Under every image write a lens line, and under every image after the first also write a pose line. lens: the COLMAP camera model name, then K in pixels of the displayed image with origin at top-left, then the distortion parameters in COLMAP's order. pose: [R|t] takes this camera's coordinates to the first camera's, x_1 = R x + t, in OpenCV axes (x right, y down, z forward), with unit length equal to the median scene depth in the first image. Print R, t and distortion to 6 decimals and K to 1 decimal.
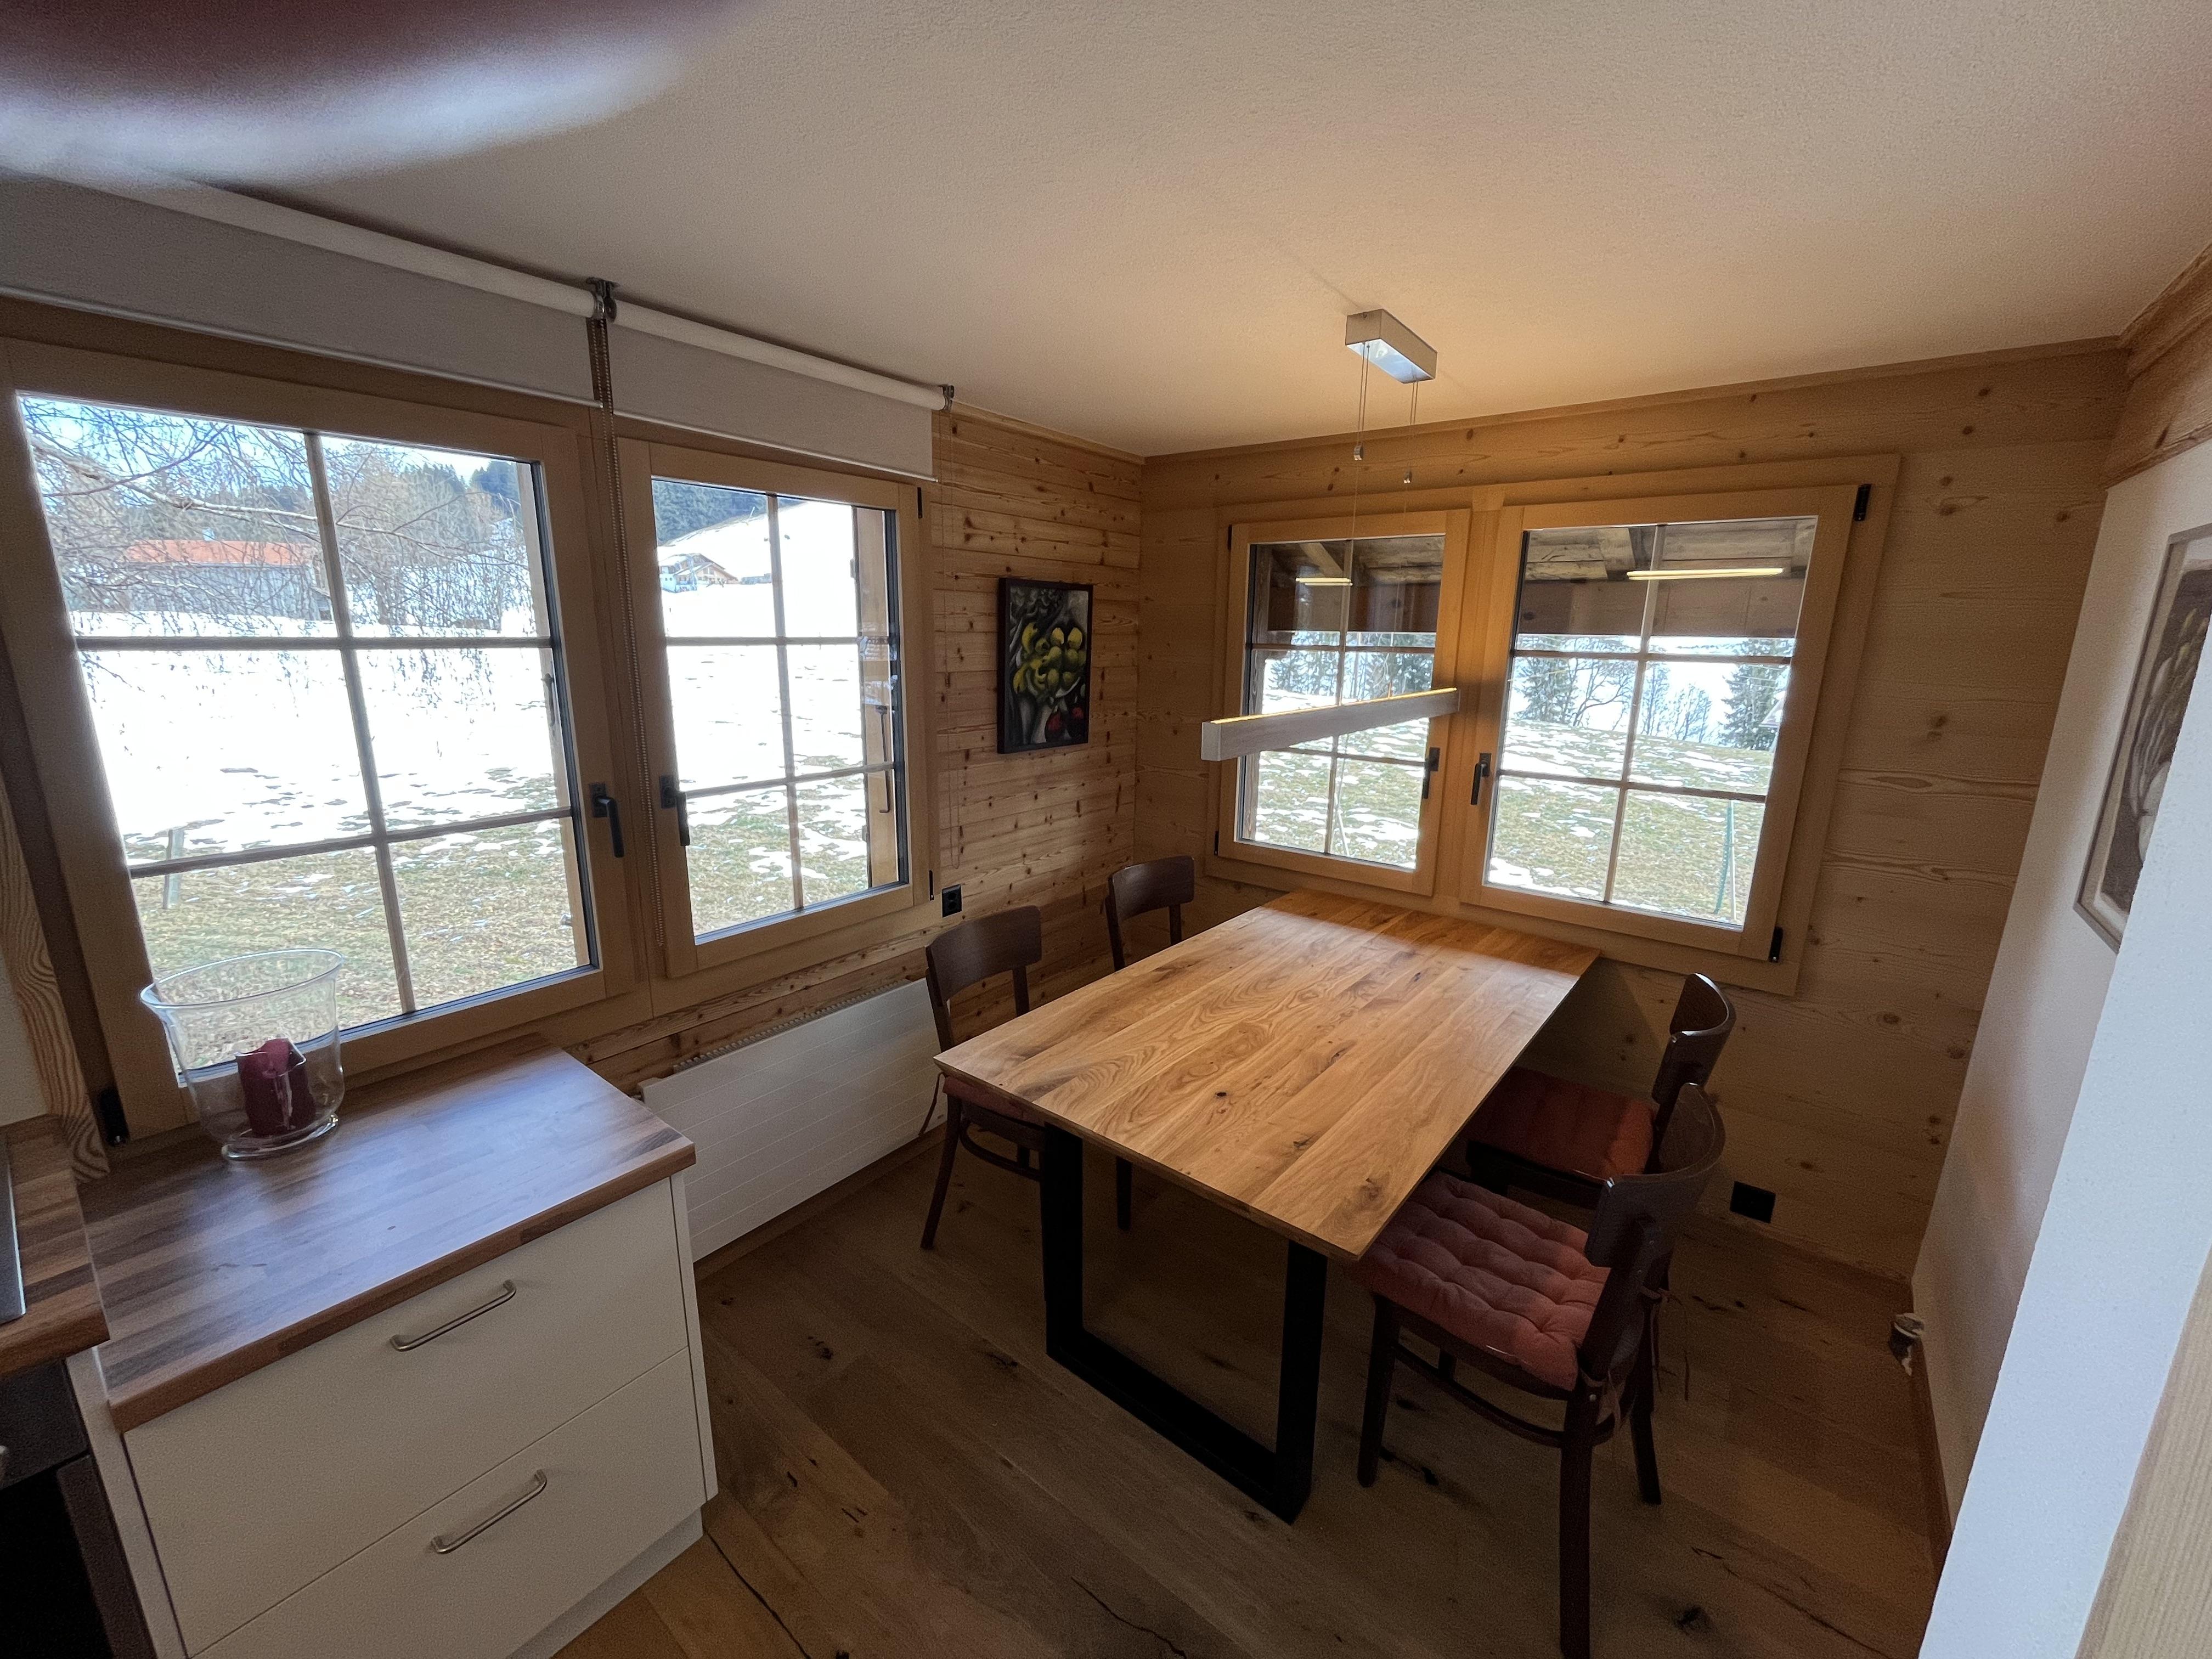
lens RADIAL K [[896.7, 0, 1097.0], [0, 896.7, 830.0], [0, 0, 1]] dist [-0.001293, -0.001826]
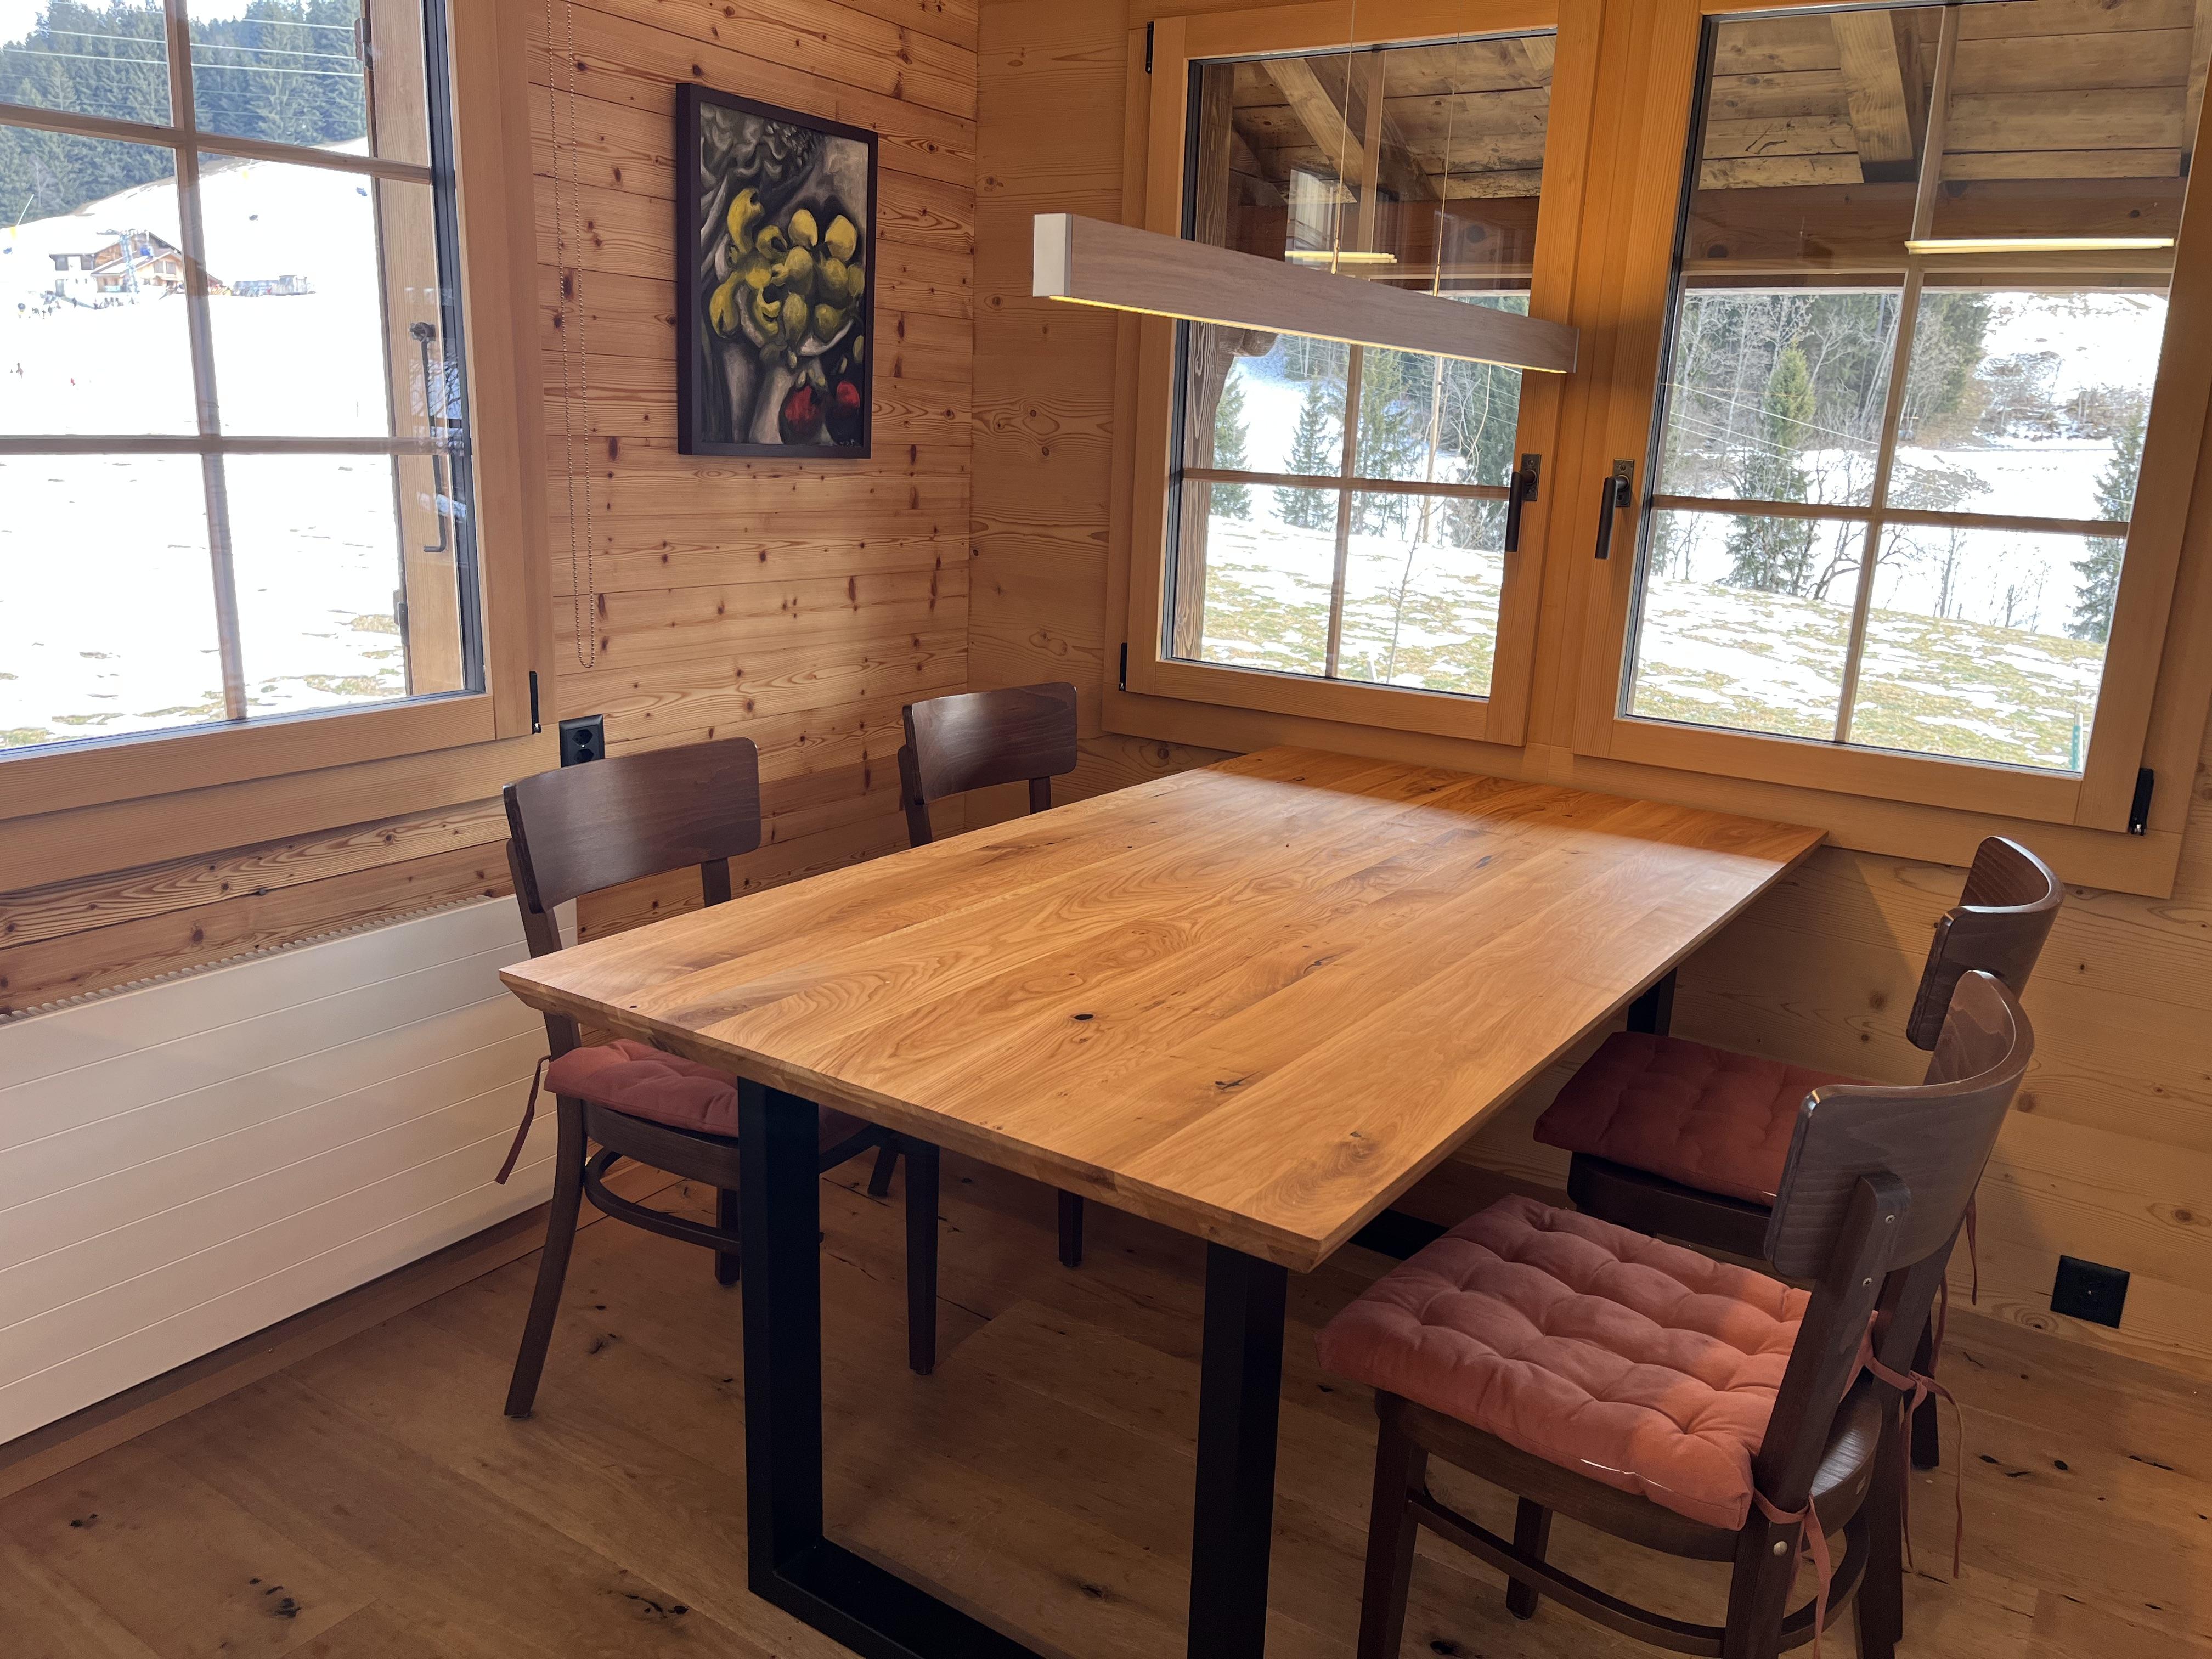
lens RADIAL K [[1676.6, 0, 1112.5], [0, 1676.6, 844.8], [0, 0, 1]] dist [0.059261, -0.075945]
pose [[0.995223, 0.003735, 0.097553, 0.045573], [-0.006585, 0.999561, 0.028903, 0.123514], [-0.097402, -0.029407, 0.994811, 0.047758]]
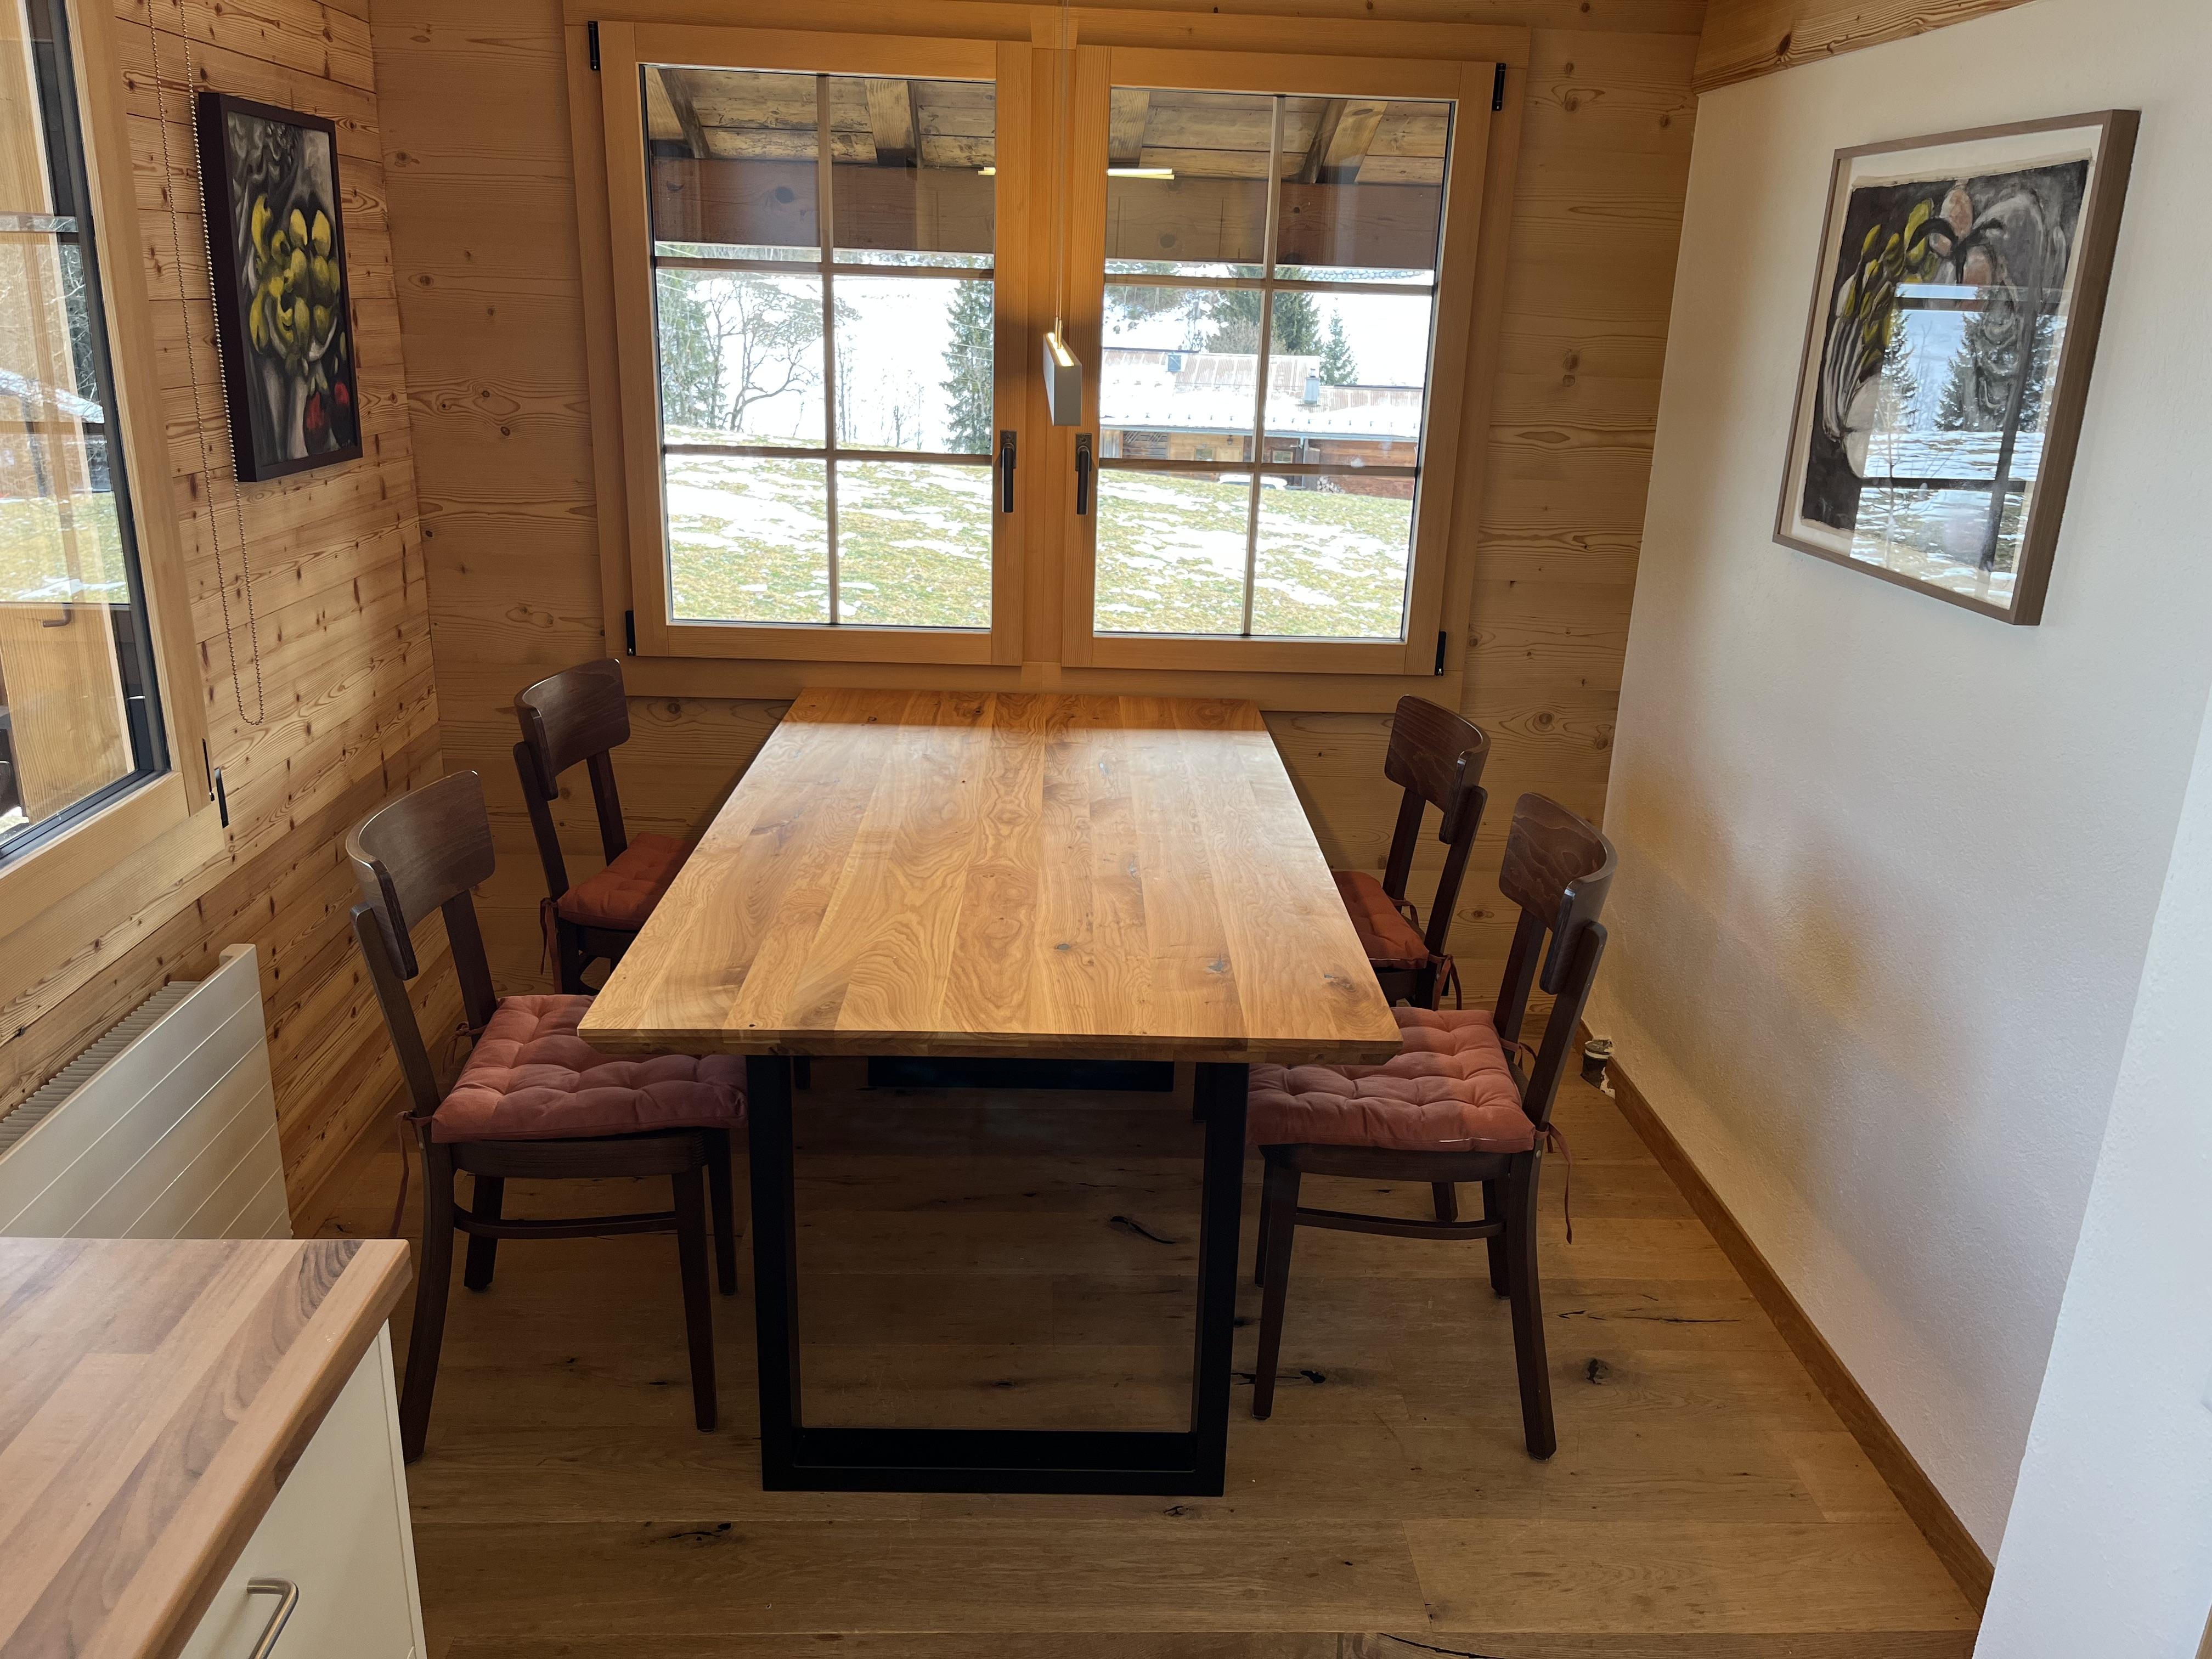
lens RADIAL K [[1676.6, 0, 1125.7], [0, 1676.6, 837.6], [0, 0, 1]] dist [0.059261, -0.075945]
pose [[0.751979, -0.193248, 0.630224, -0.430134], [0.122338, 0.980367, 0.154641, 0.020408], [-0.647735, -0.039187, 0.760857, 0.018149]]
